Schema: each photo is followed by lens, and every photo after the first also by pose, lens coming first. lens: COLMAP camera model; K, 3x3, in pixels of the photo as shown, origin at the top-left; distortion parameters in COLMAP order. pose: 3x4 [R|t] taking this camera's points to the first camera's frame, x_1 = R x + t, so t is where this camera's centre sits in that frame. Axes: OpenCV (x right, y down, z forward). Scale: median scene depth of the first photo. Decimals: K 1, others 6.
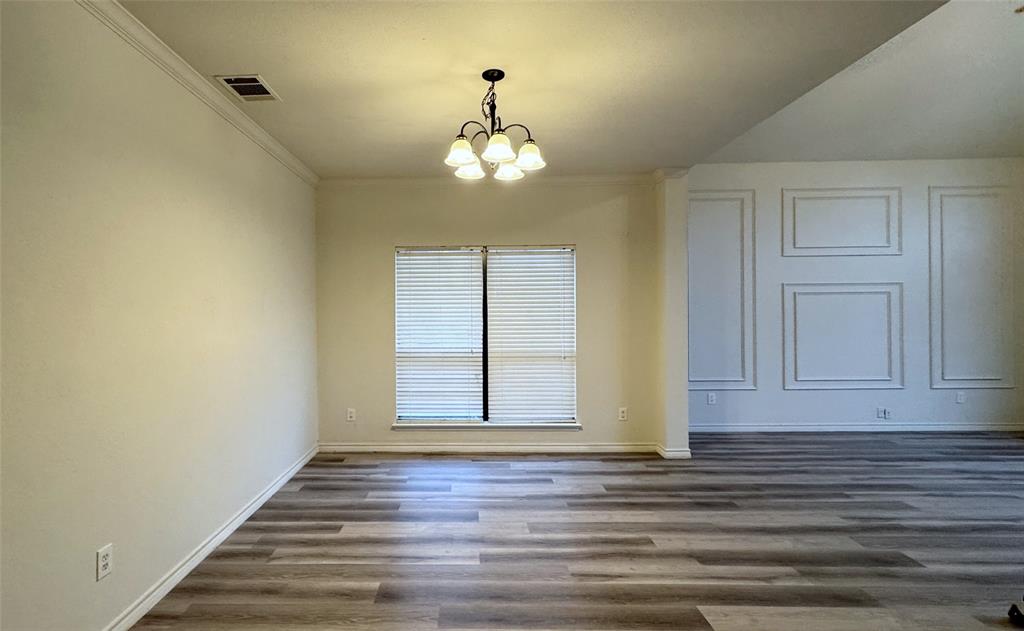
lens RADIAL K [[466.7, 0, 454.1], [0, 466.7, 299.8], [0, 0, 1]] dist [-0.002423, 0.000356]
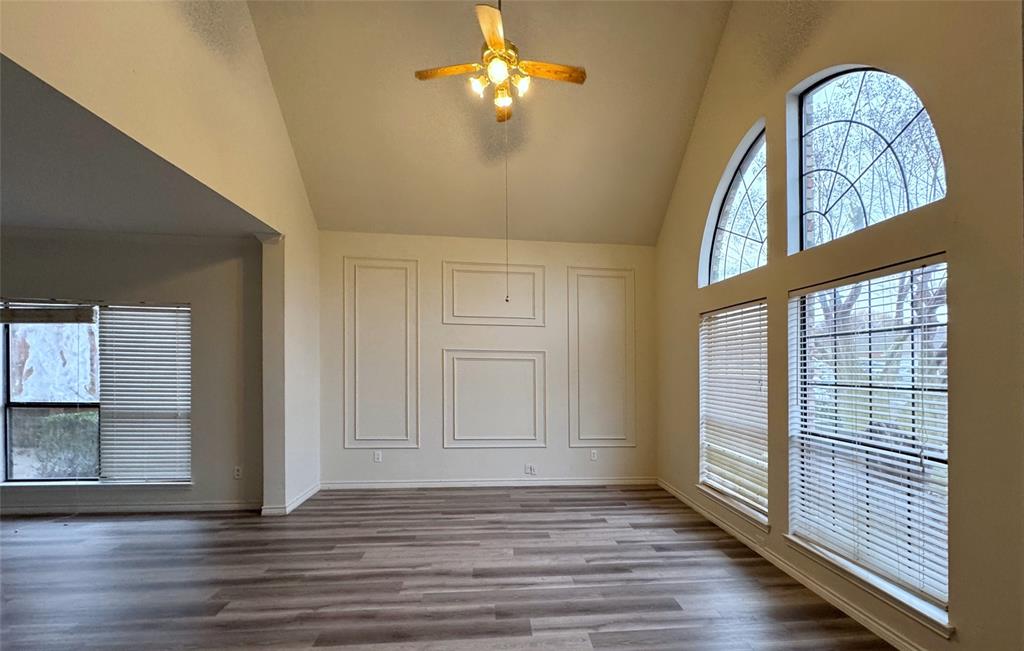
lens RADIAL K [[454.7, 0, 517.2], [0, 454.7, 356.8], [0, 0, 1]] dist [-0.001421, -0.000156]
pose [[0.989677, 0.027360, 0.140679, 0.744378], [-0.026624, 0.999620, -0.007109, -0.014652], [-0.140820, 0.003290, 0.990030, -0.062374]]
